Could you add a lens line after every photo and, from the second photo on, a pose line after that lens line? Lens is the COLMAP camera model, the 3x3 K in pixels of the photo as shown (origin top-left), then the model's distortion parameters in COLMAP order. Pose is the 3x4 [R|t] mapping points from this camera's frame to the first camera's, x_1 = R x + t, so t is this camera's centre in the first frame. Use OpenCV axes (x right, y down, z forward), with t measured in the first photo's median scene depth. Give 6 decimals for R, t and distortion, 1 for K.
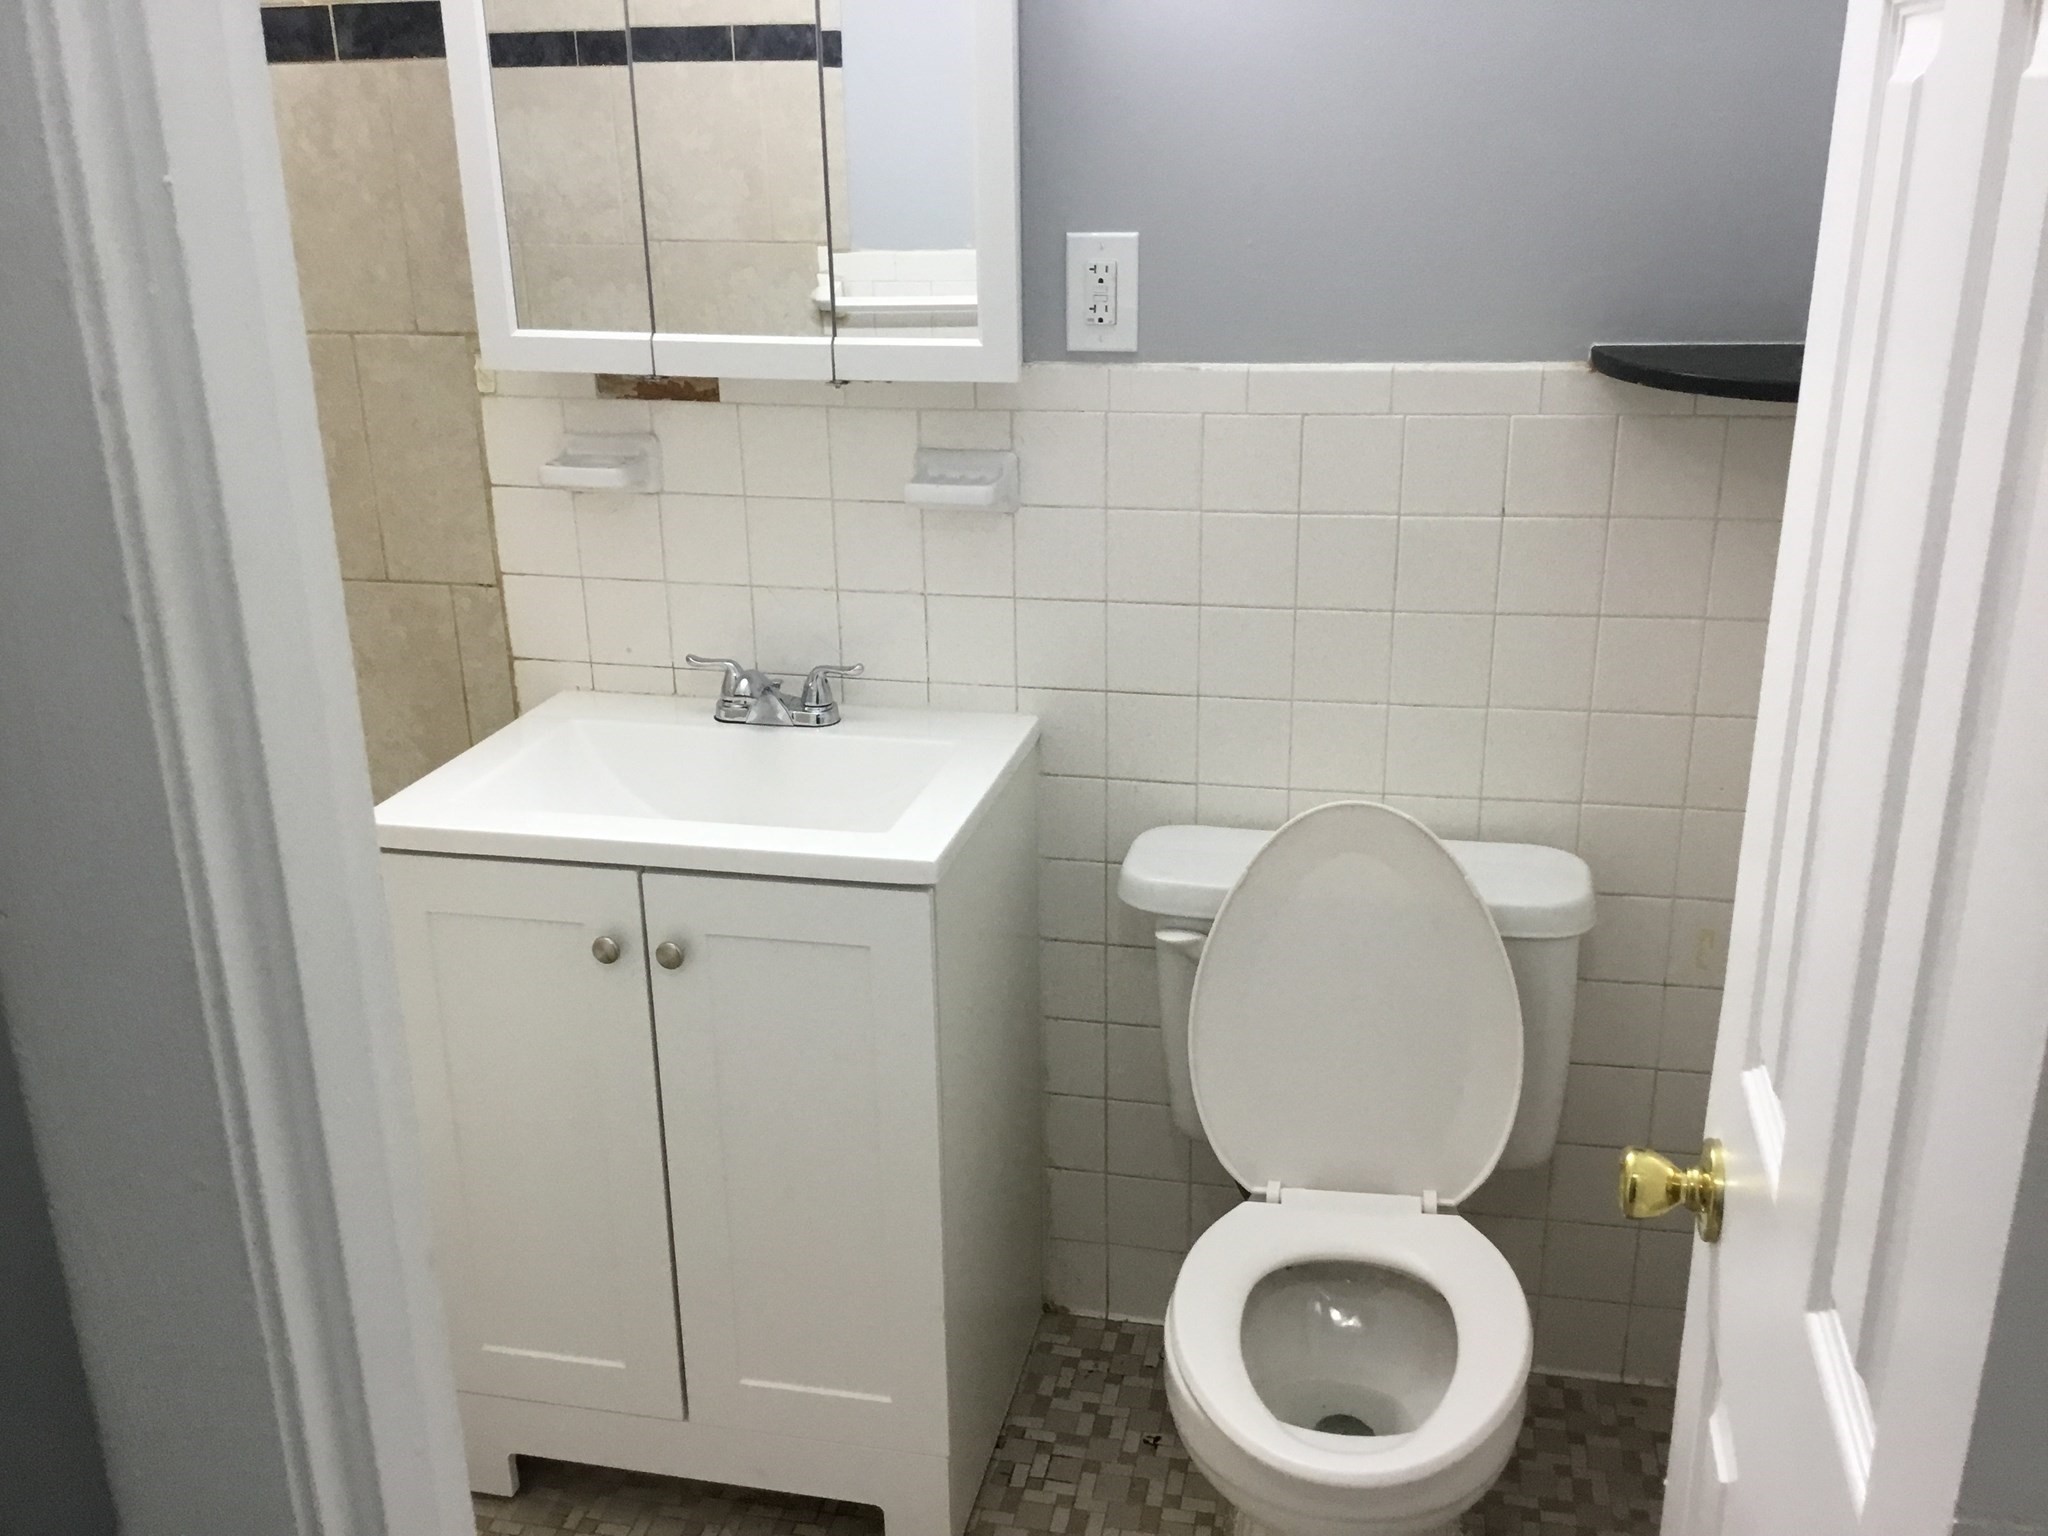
lens RADIAL K [[1851.6, 0, 1033.8], [0, 1851.6, 766.3], [0, 0, 1]] dist [0.055376, -0.071414]
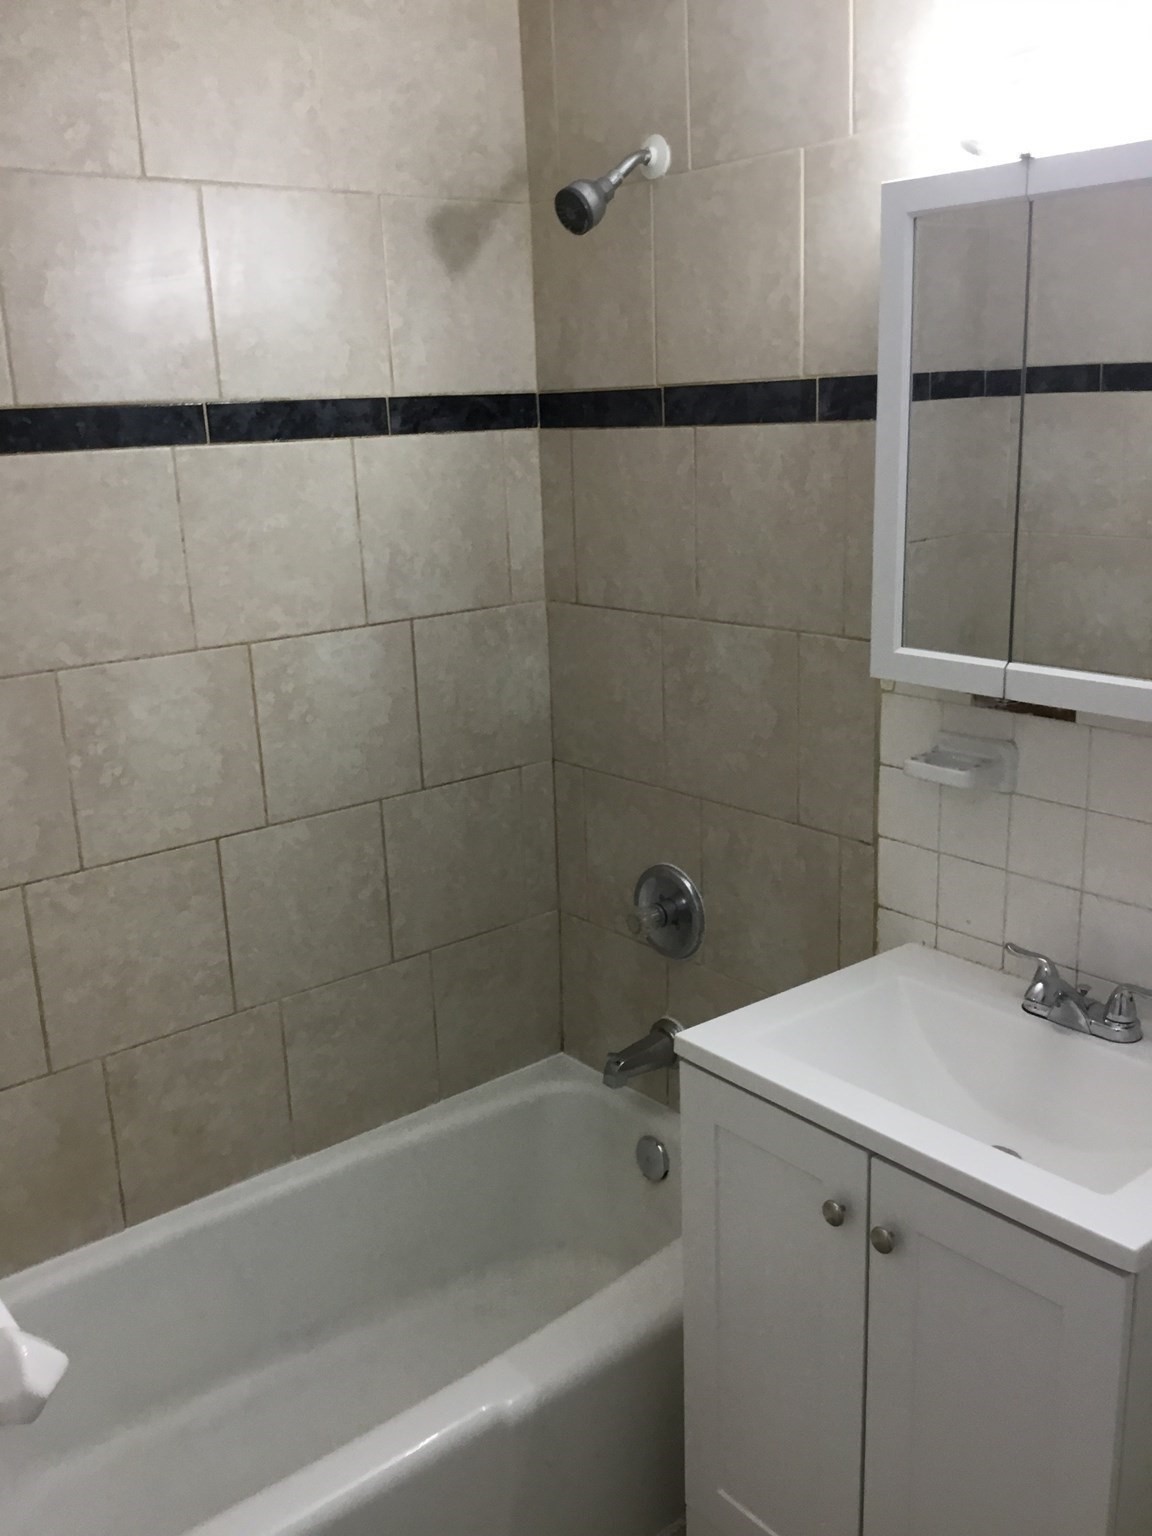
lens RADIAL K [[1388.7, 0, 579.2], [0, 1388.7, 780.8], [0, 0, 1]] dist [0.055376, -0.071414]
pose [[0.787469, 0.149211, -0.598020, 0.094729], [-0.183346, 0.983041, 0.003847, -0.110682], [0.588452, 0.106615, 0.801472, 0.174243]]
